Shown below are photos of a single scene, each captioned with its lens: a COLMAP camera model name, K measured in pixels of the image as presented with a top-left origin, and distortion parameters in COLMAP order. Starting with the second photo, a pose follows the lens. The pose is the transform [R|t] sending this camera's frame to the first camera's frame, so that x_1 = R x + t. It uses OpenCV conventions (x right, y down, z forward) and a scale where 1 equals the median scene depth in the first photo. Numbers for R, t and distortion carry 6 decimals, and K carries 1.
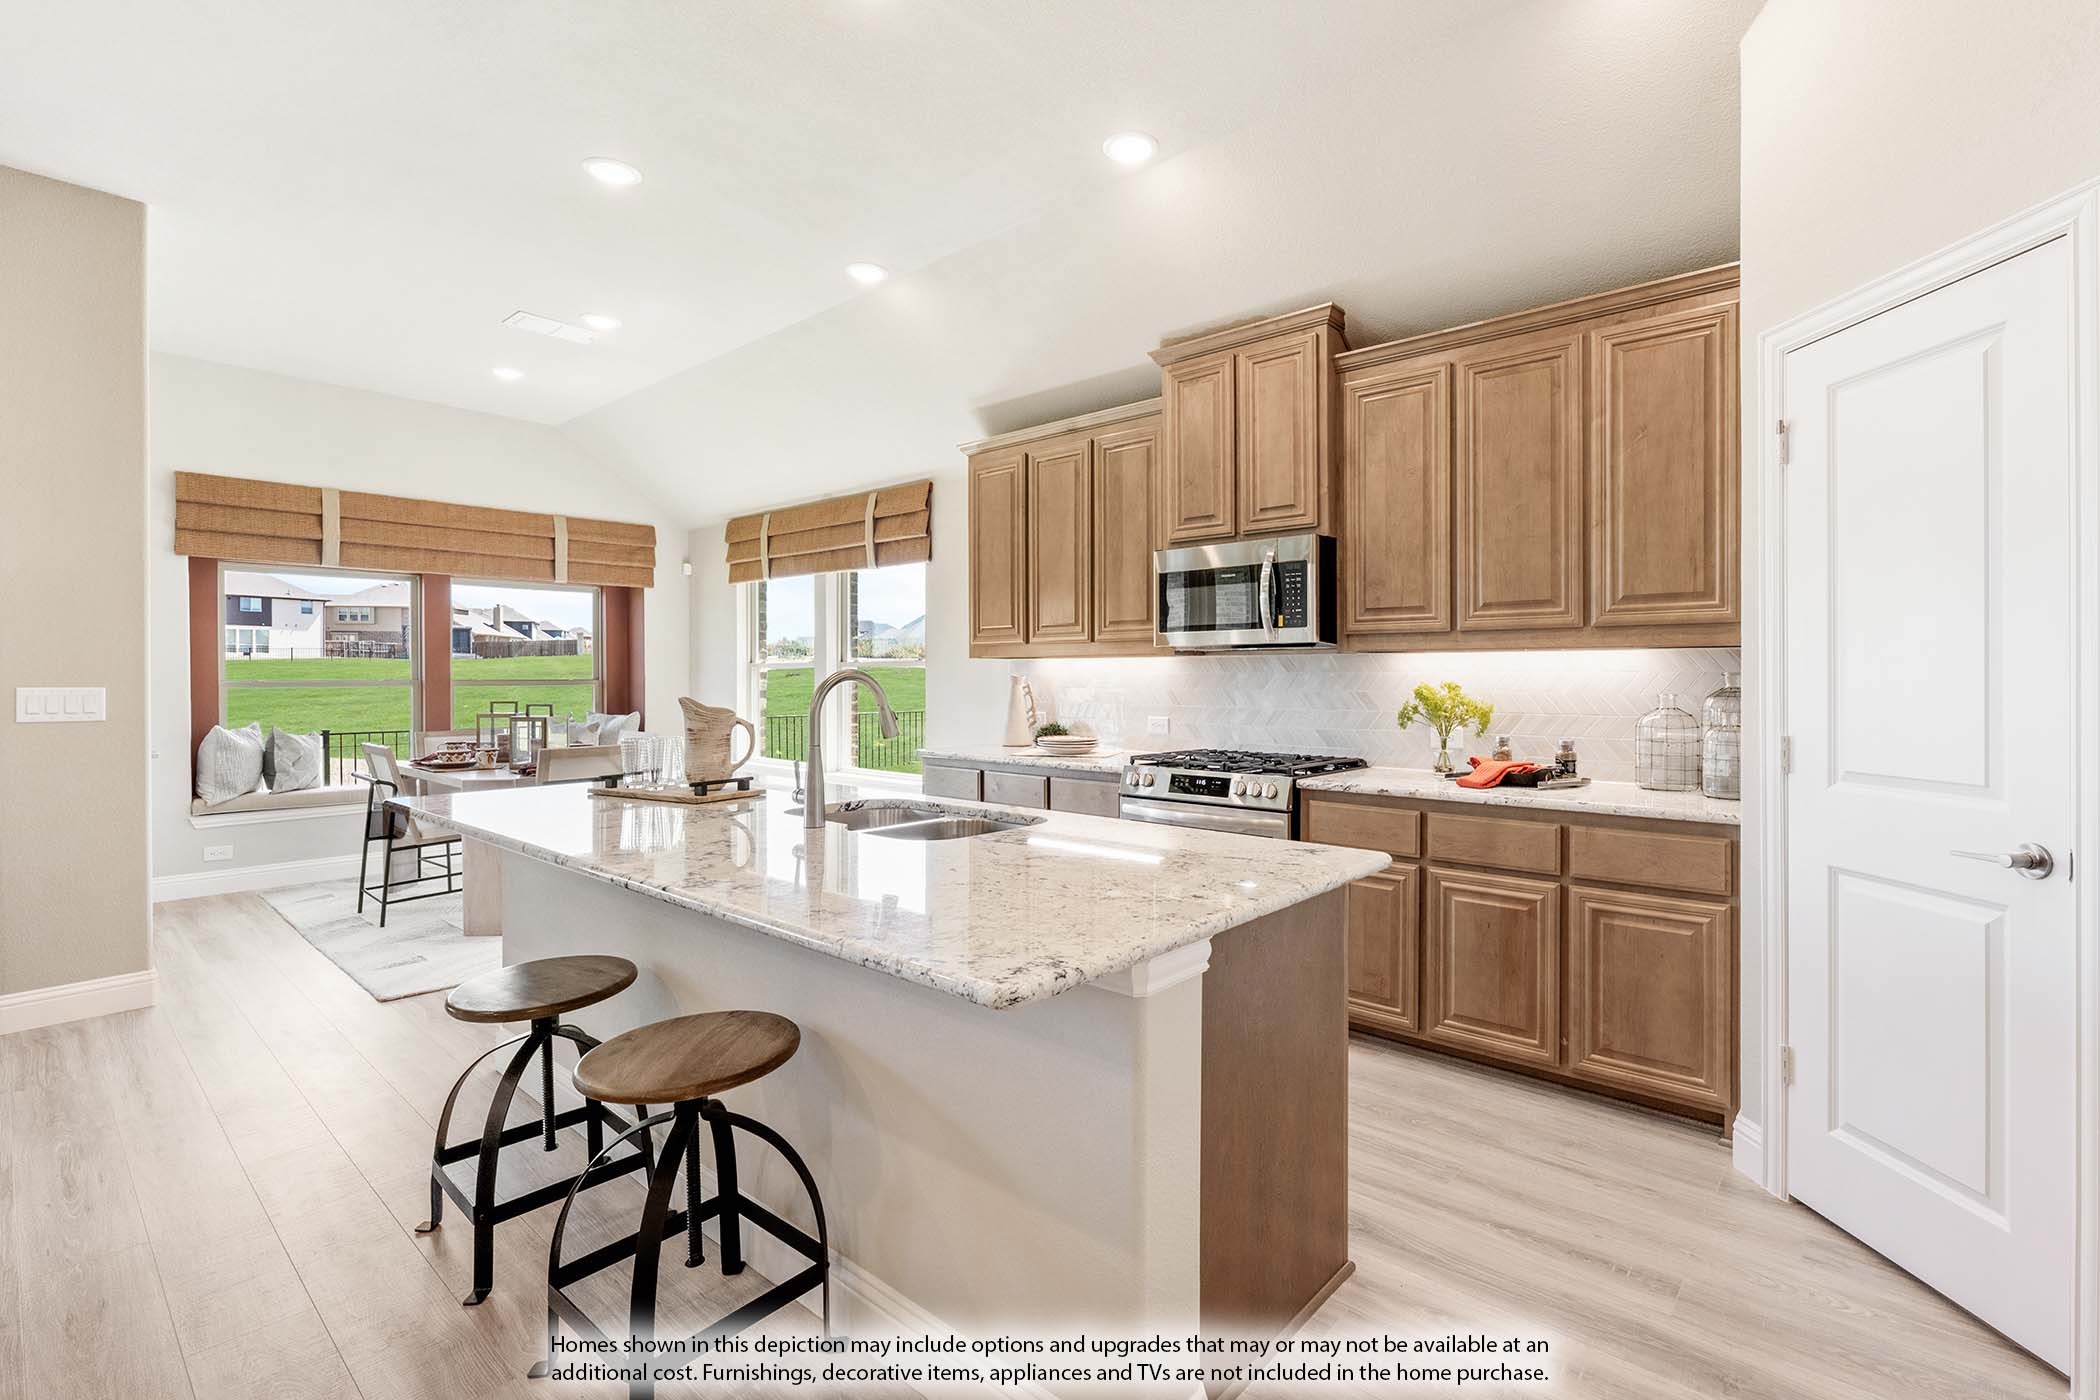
lens RADIAL K [[899.9, 0, 1050.0], [0, 899.9, 700.0], [0, 0, 1]] dist [0.000429, 0.000109]
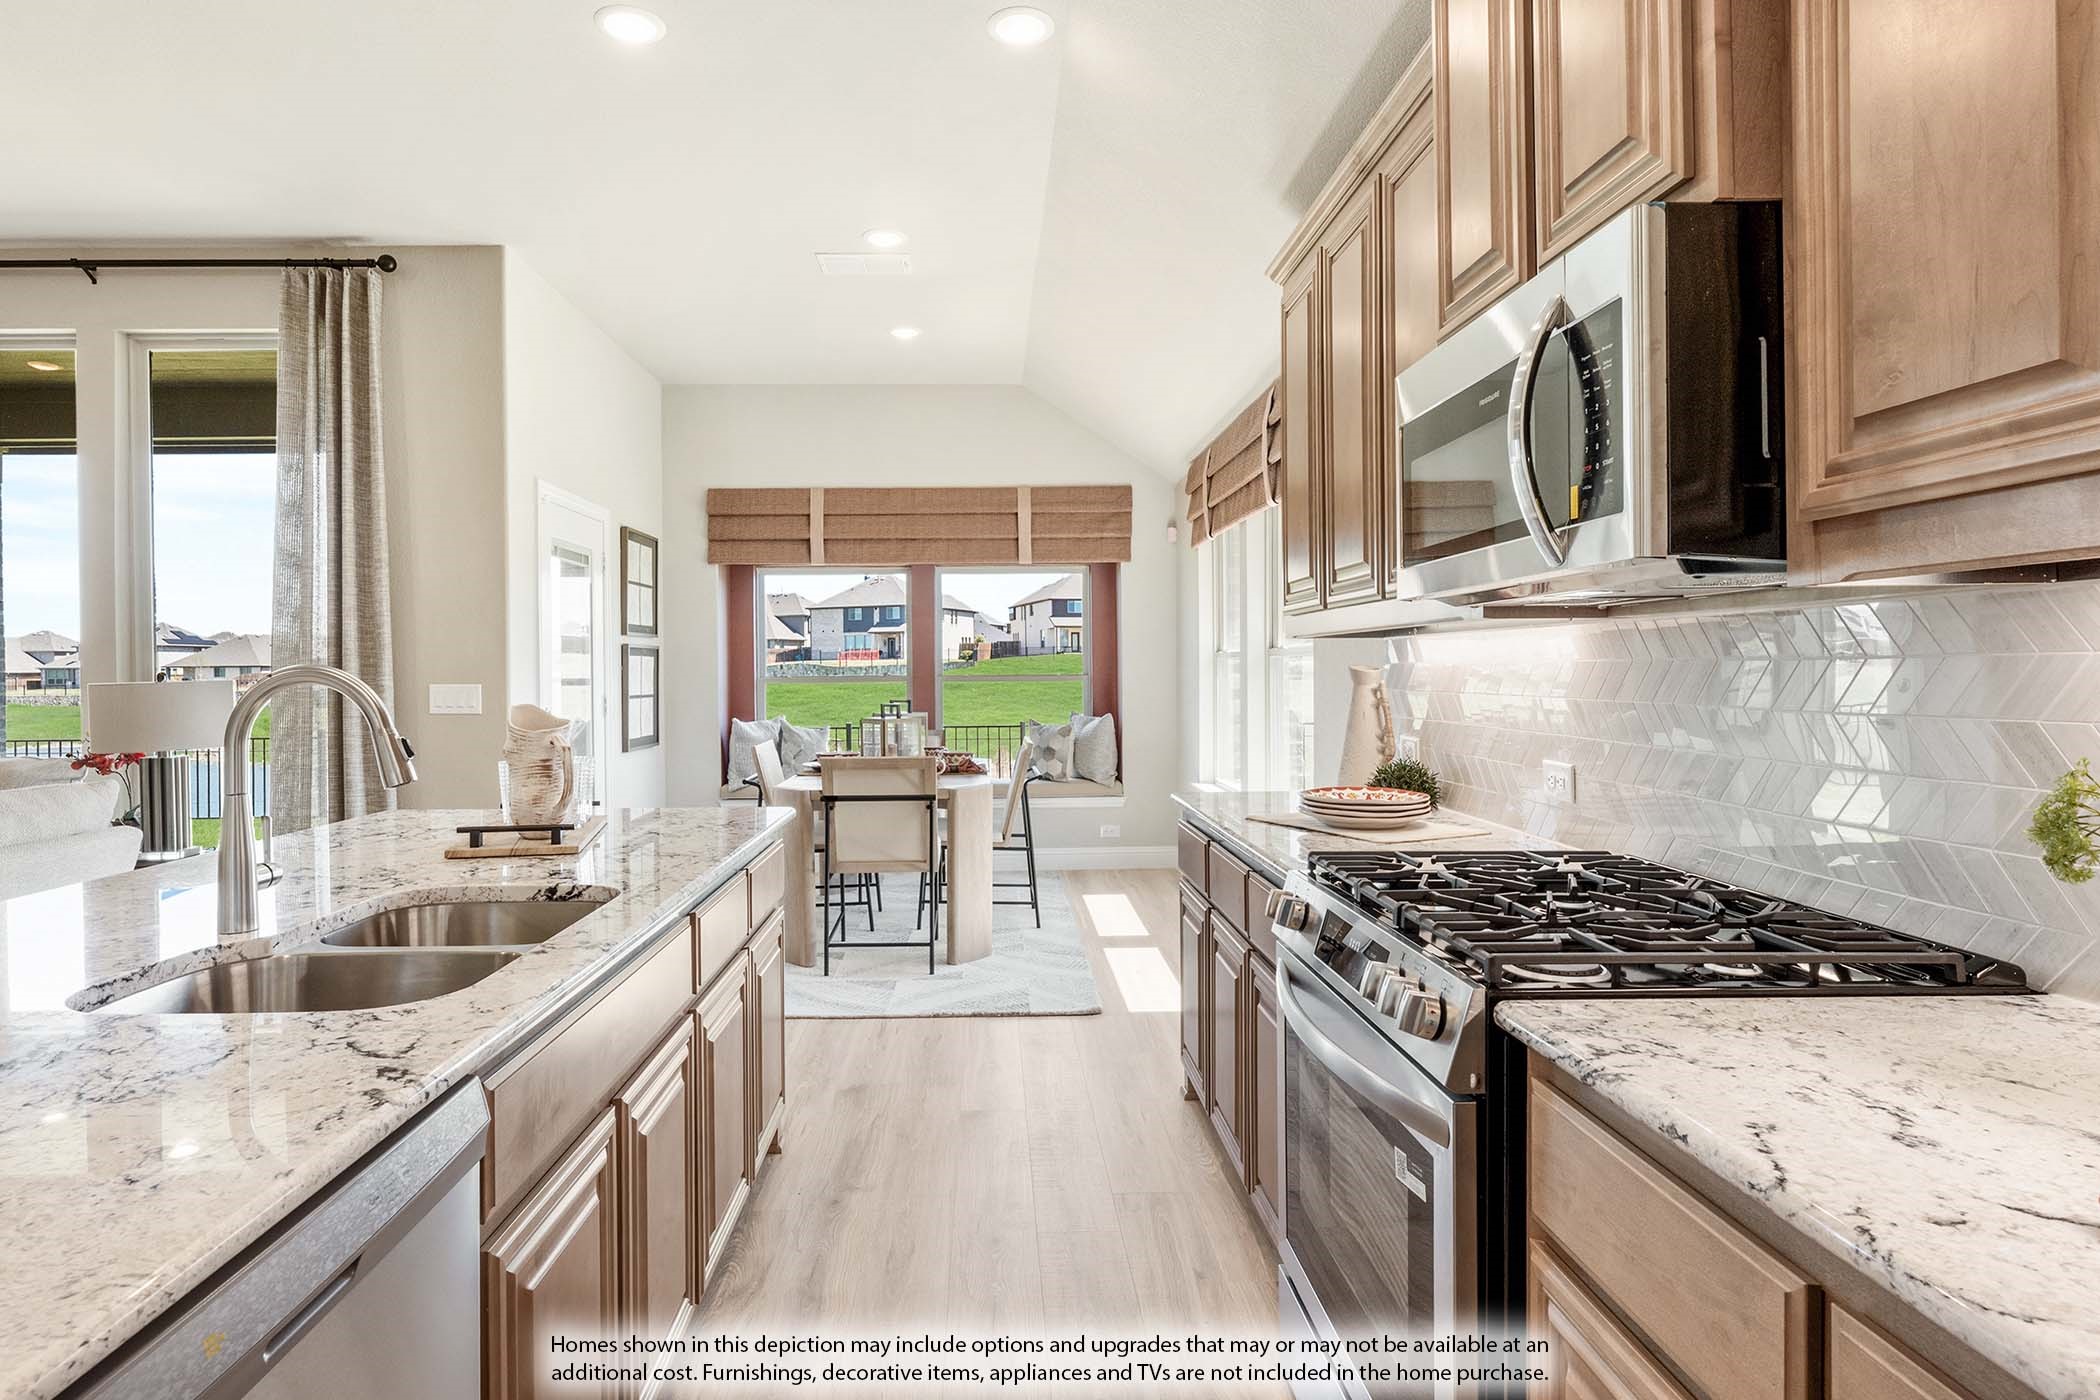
lens RADIAL K [[1064.9, 0, 1050.7], [0, 1064.9, 674.7], [0, 0, 1]] dist [0.001054, 0.000232]
pose [[0.694419, -0.000669, -0.719570, 0.245835], [-0.014318, 0.999789, -0.014748, -0.009899], [0.719428, 0.020544, 0.694263, 0.360044]]
